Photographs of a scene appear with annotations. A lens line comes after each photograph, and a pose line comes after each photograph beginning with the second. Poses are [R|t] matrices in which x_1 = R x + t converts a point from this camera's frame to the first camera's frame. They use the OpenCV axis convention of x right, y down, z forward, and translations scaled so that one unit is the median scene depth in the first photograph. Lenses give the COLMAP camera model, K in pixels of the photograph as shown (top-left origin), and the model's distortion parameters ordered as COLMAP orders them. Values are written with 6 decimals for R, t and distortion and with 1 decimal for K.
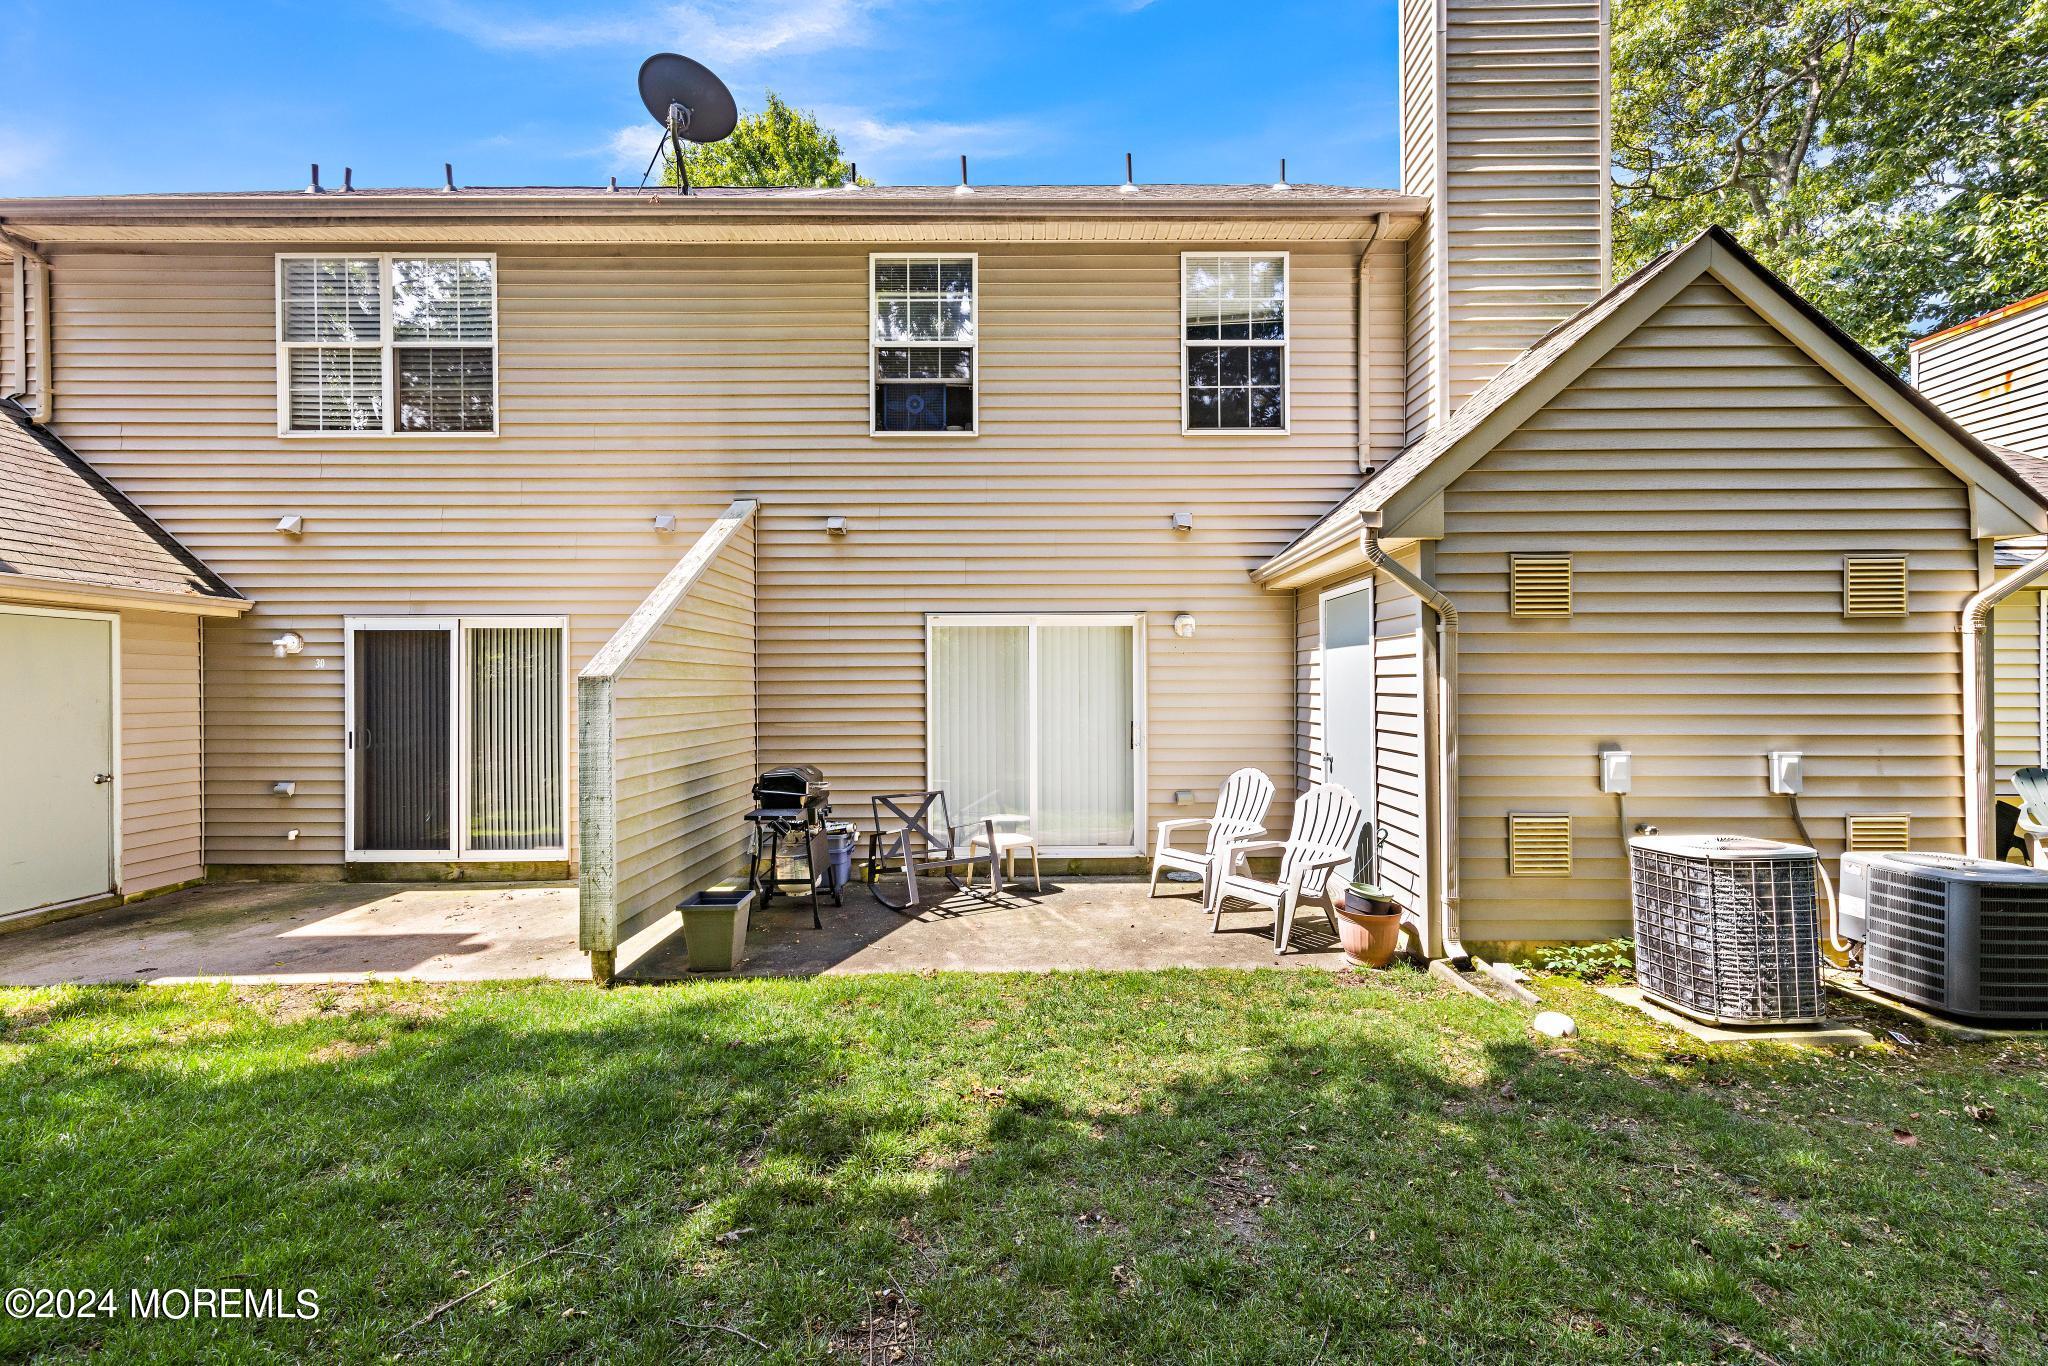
lens RADIAL K [[892.7, 0, 1024.0], [0, 892.7, 683.0], [0, 0, 1]] dist [0.003835, 0.000021]
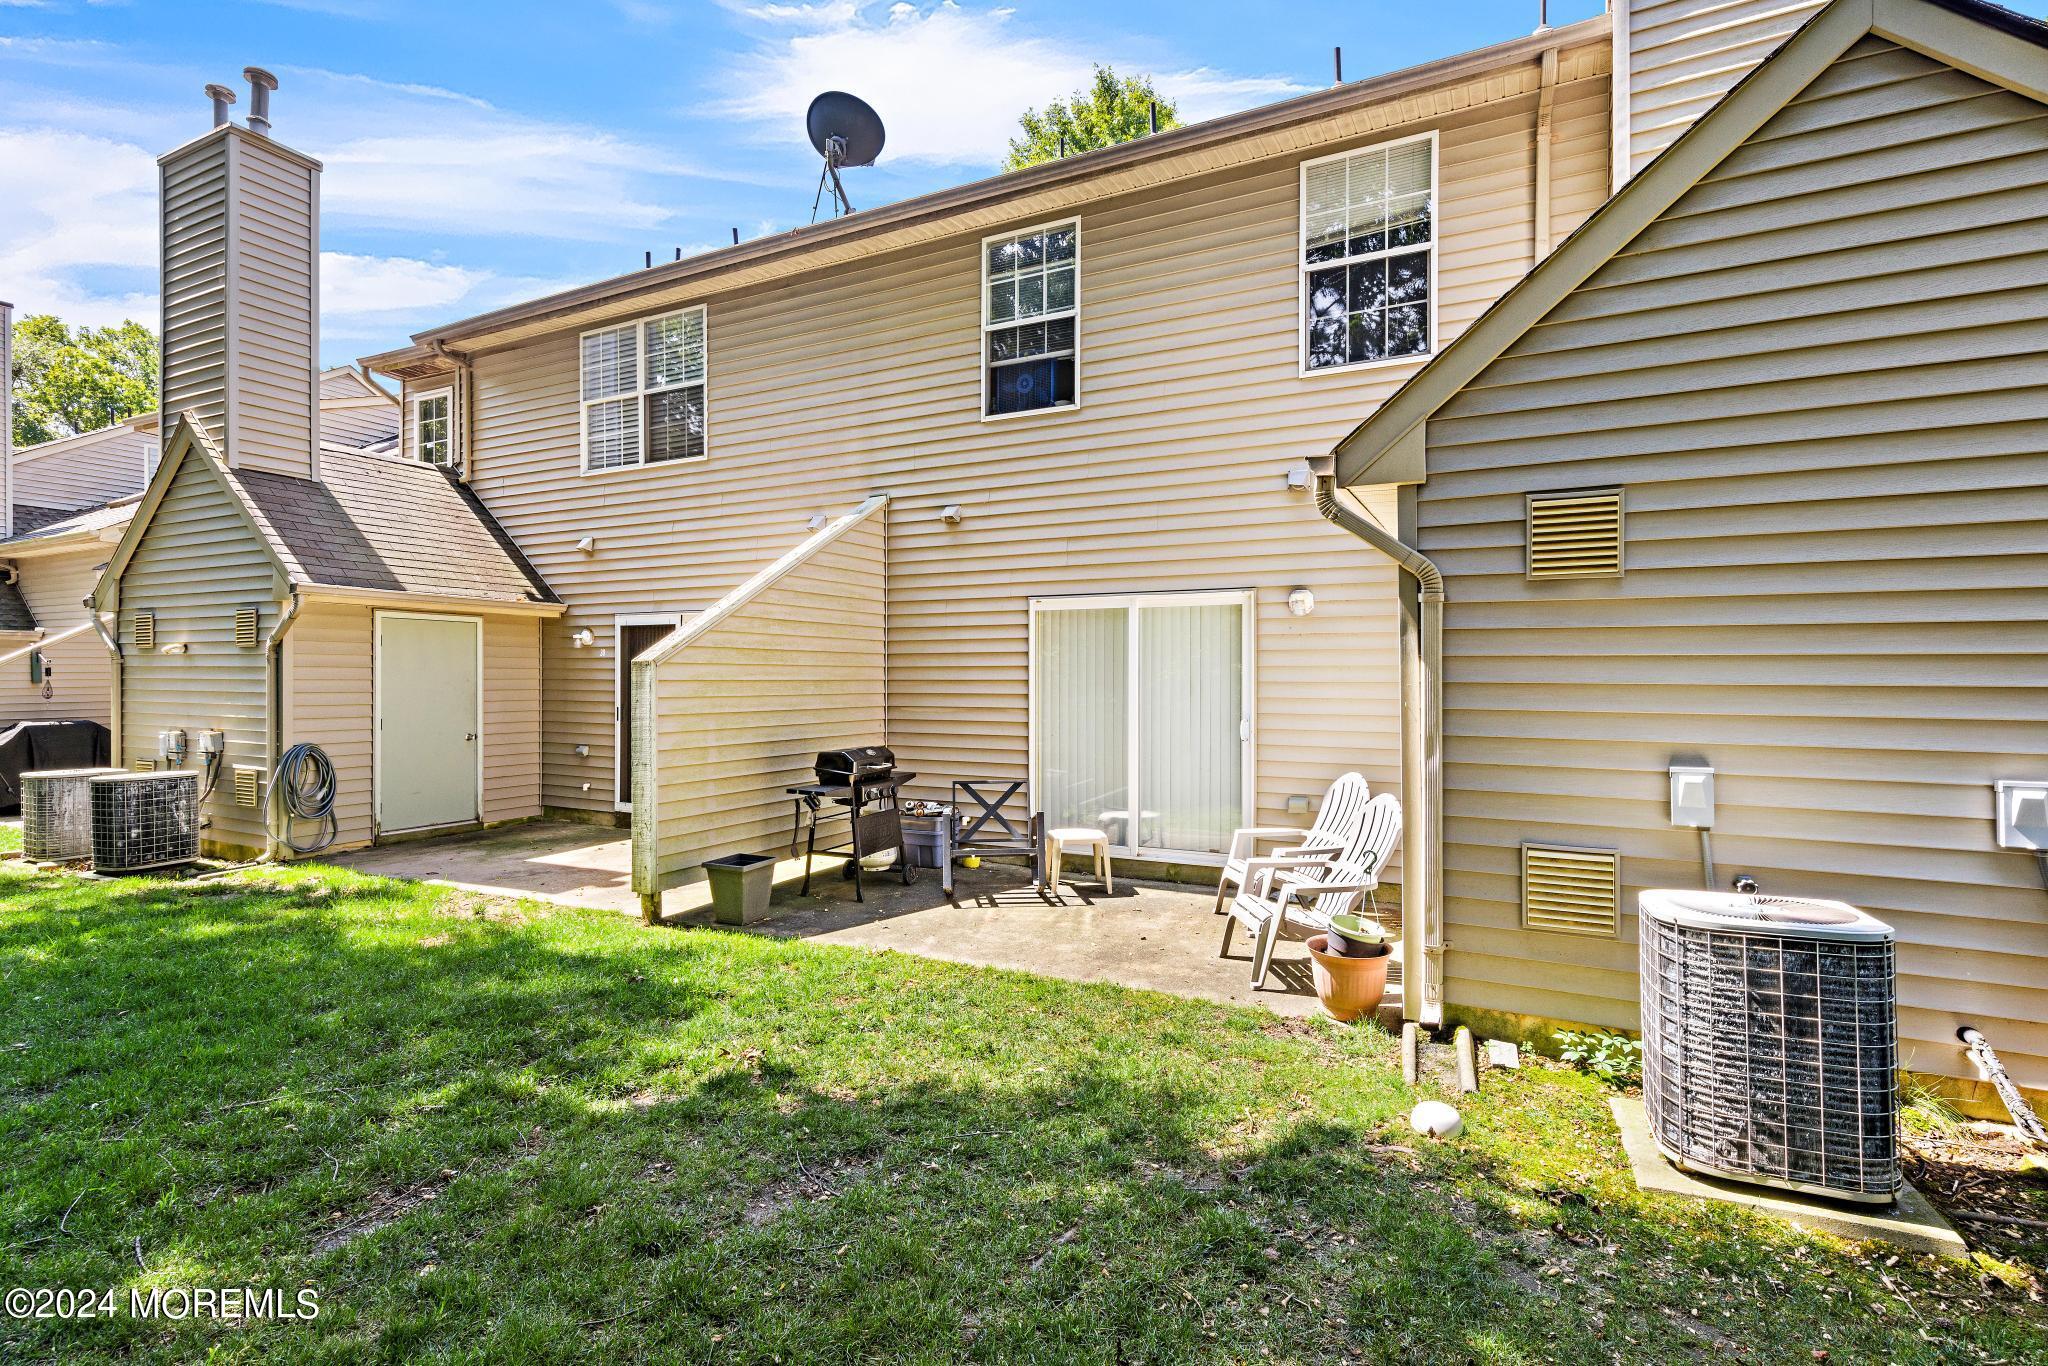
lens RADIAL K [[957.3, 0, 1019.5], [0, 957.3, 675.3], [0, 0, 1]] dist [0.002587, -0.000111]
pose [[0.889617, 0.004748, -0.456682, 0.387512], [-0.003218, 0.999986, 0.004129, 0.002859], [0.456696, -0.002204, 0.889620, 0.071503]]
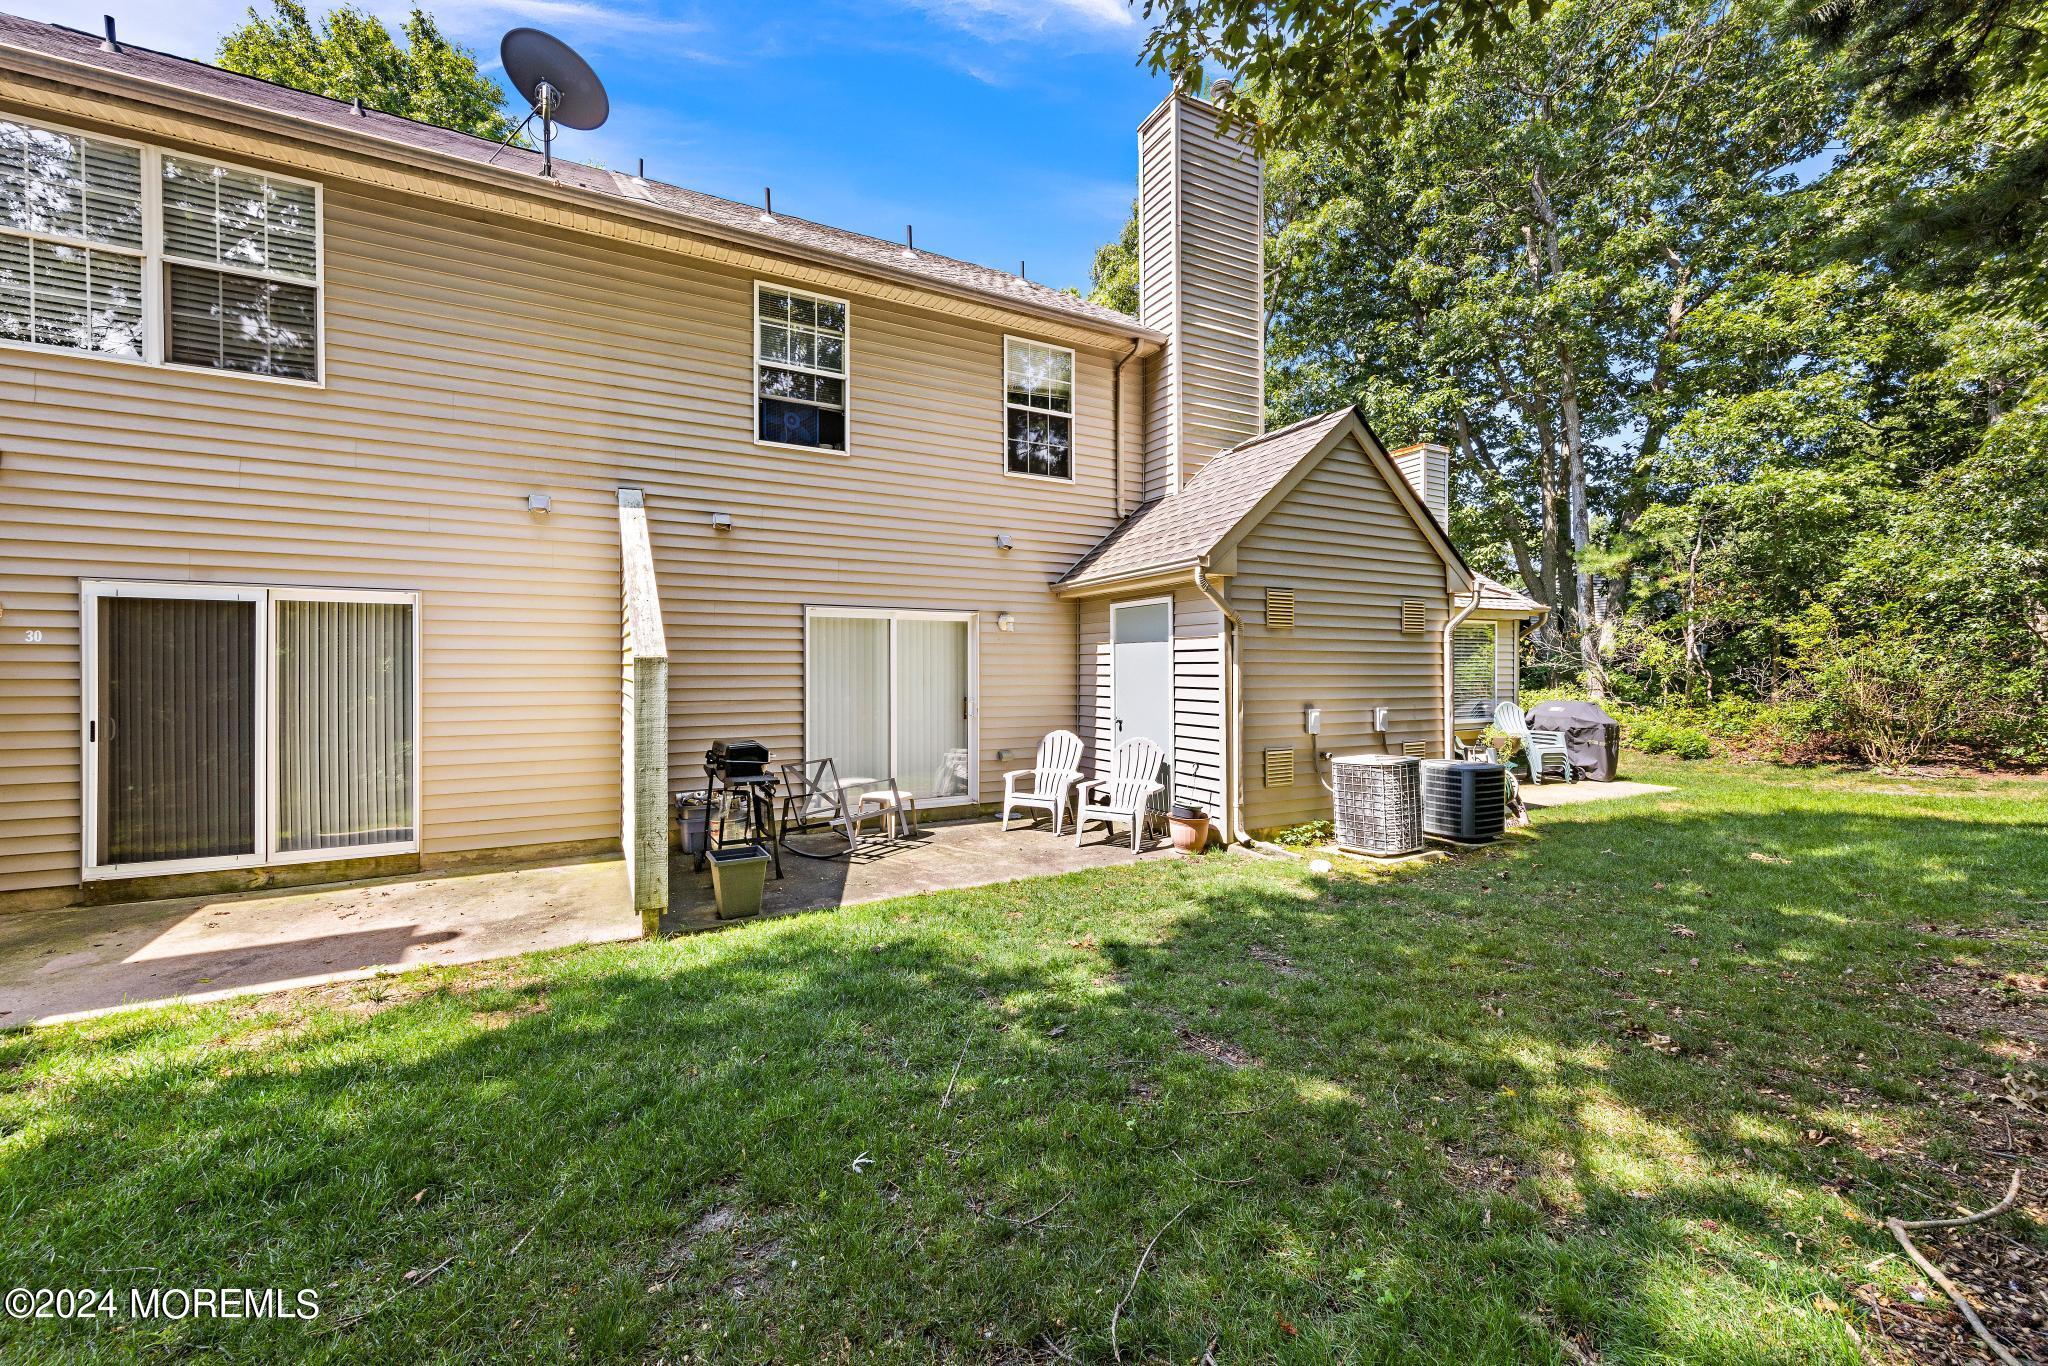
lens RADIAL K [[833.1, 0, 1026.1], [0, 833.1, 667.4], [0, 0, 1]] dist [0.002188, 0.000299]
pose [[0.877494, 0.005598, 0.479554, -0.403532], [-0.005207, 0.999984, -0.002145, 0.003078], [-0.479559, -0.000615, 0.877510, -0.080945]]
